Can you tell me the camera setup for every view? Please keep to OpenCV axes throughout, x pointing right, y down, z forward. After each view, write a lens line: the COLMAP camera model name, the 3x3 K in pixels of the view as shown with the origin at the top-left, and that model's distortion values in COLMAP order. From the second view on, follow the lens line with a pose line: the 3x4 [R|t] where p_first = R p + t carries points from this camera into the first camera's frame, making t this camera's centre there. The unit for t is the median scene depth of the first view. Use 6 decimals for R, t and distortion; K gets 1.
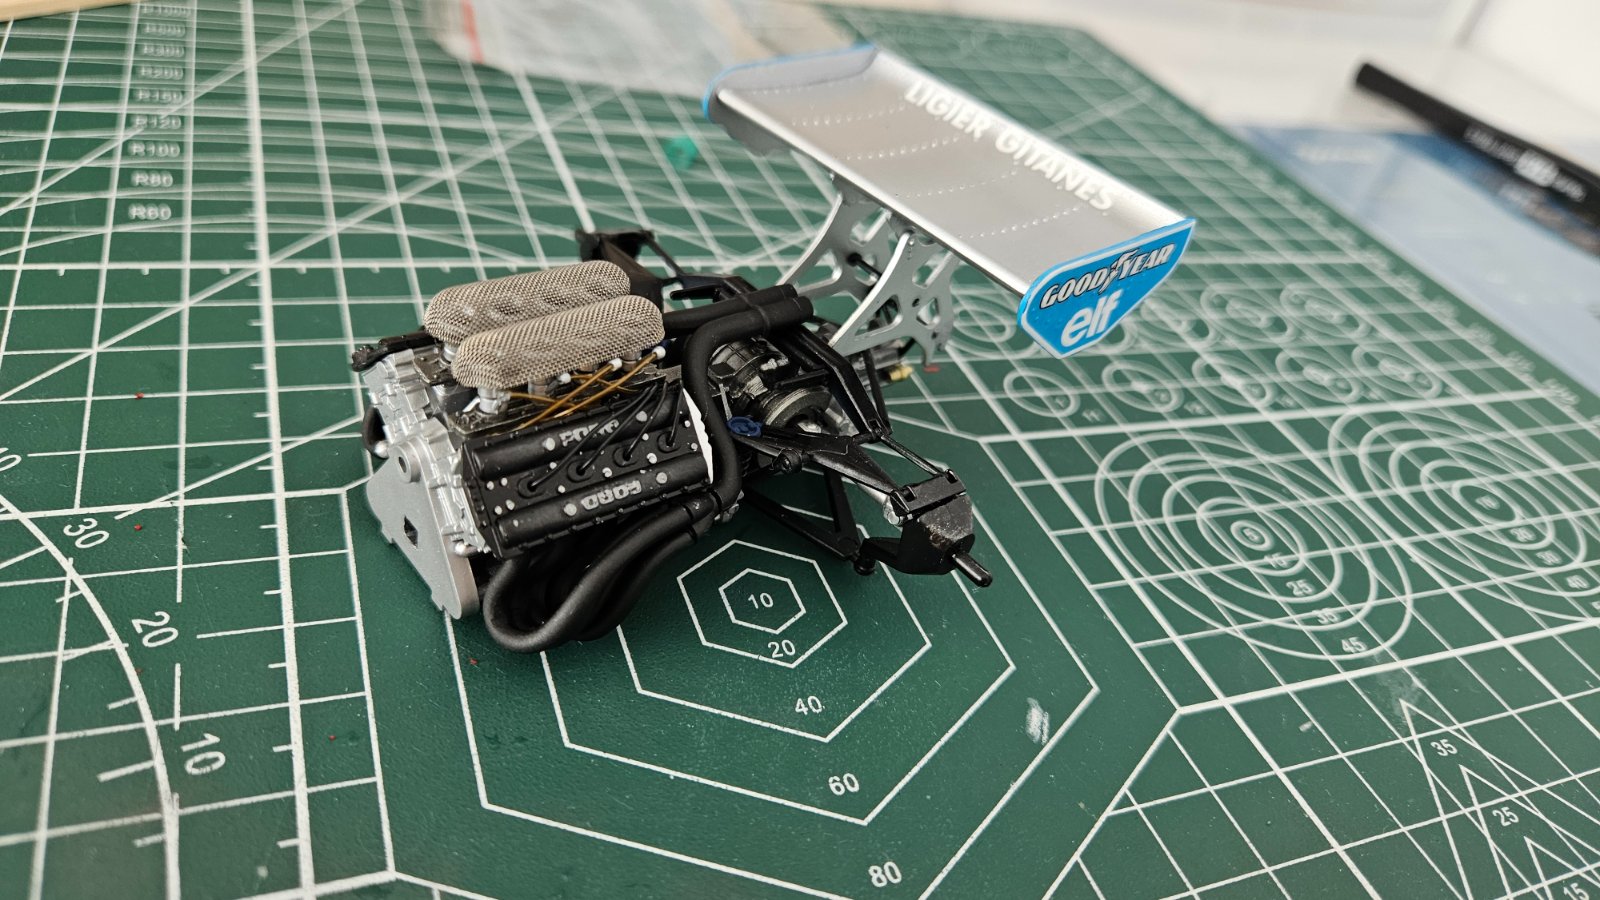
lens RADIAL K [[1161.7, 0, 794.7], [0, 1161.7, 446.1], [0, 0, 1]] dist [-0.007431, -0.027203]
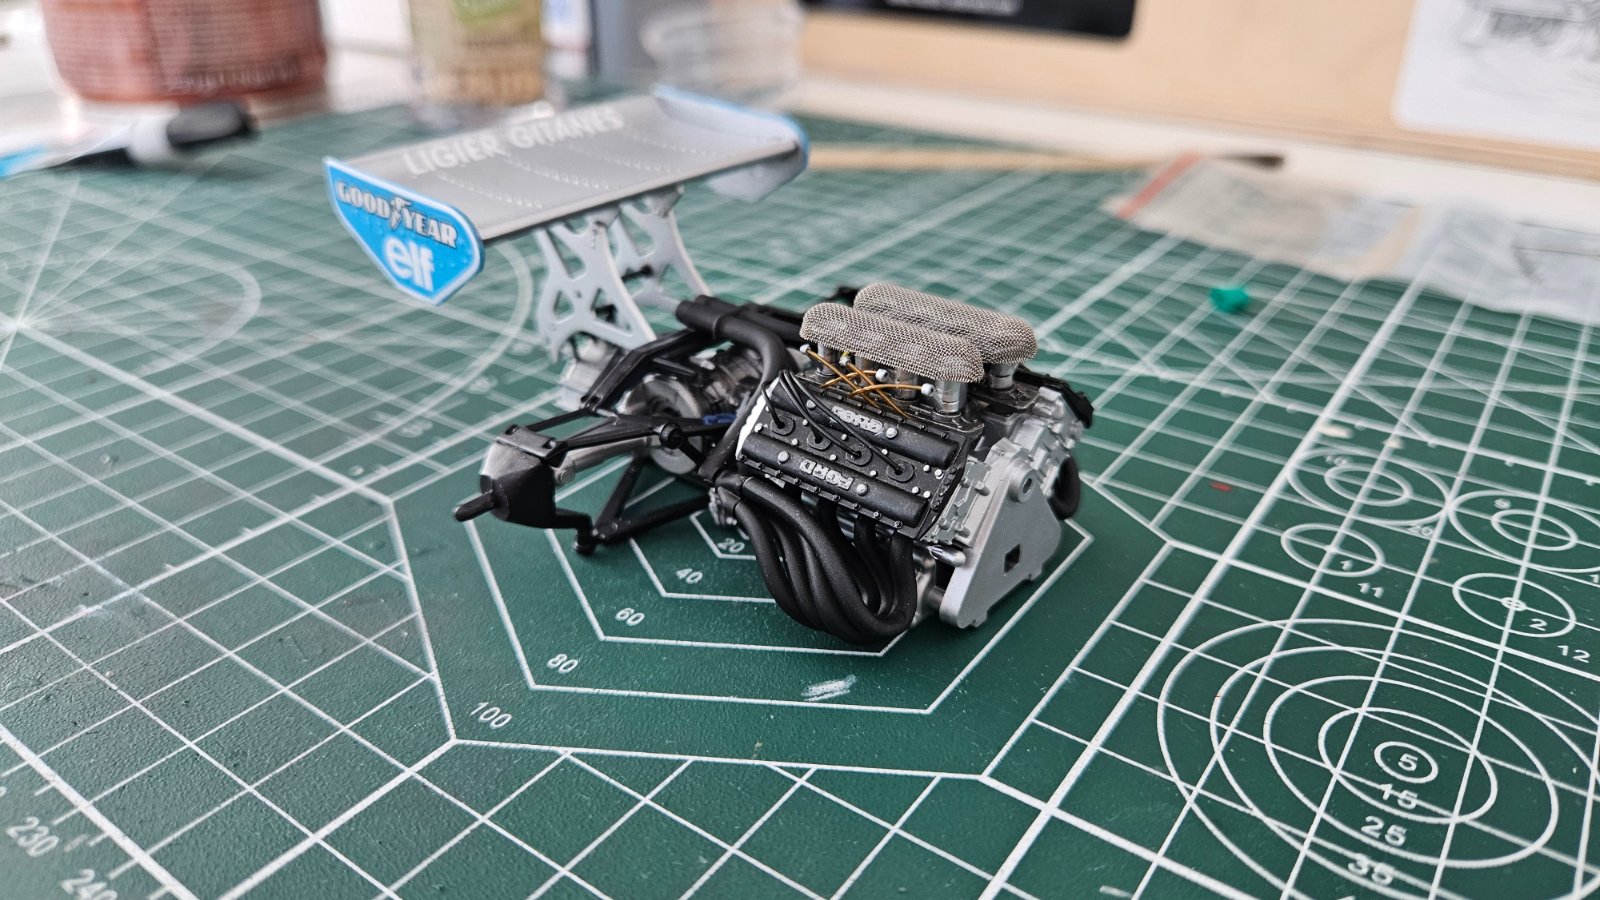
lens RADIAL K [[1154.7, 0, 807.3], [0, 1154.7, 441.2], [0, 0, 1]] dist [-0.009020, -0.021805]
pose [[0.541733, 0.191736, -0.818390, 0.745002], [-0.424989, 0.902497, -0.069881, 0.107811], [0.725196, 0.385664, 0.570398, 0.318265]]
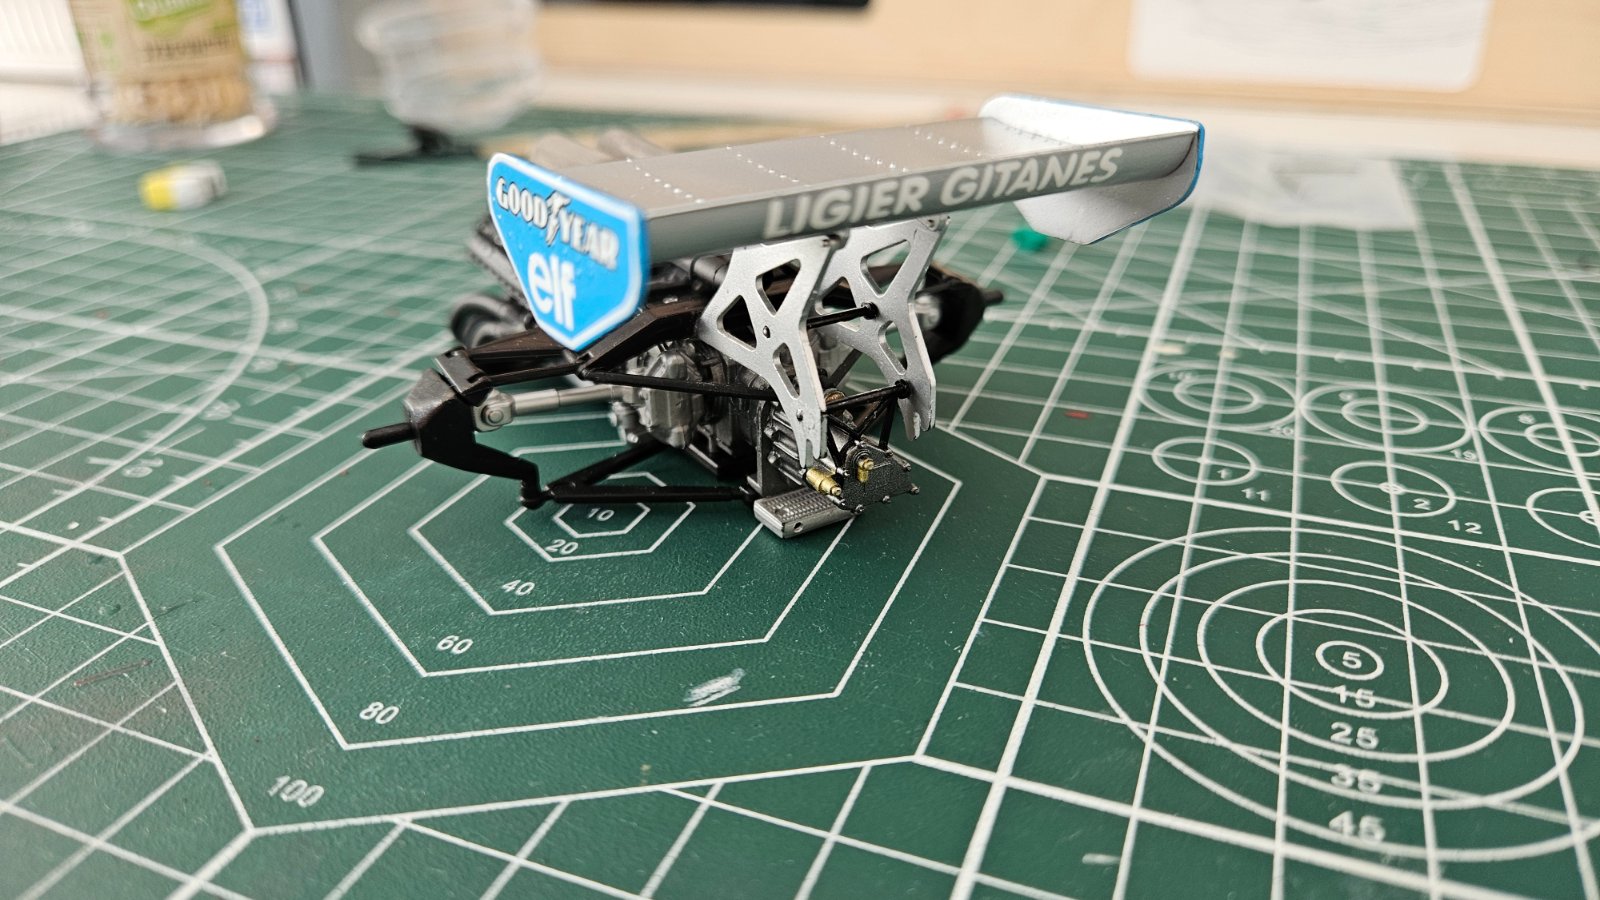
lens RADIAL K [[1158.6, 0, 800.0], [0, 1158.6, 450.0], [0, 0, 1]] dist [-0.024519, -0.000746]
pose [[0.709634, 0.103057, -0.696993, 0.629216], [-0.284278, 0.947029, -0.149406, 0.152464], [0.644675, 0.304163, 0.701341, 0.366249]]
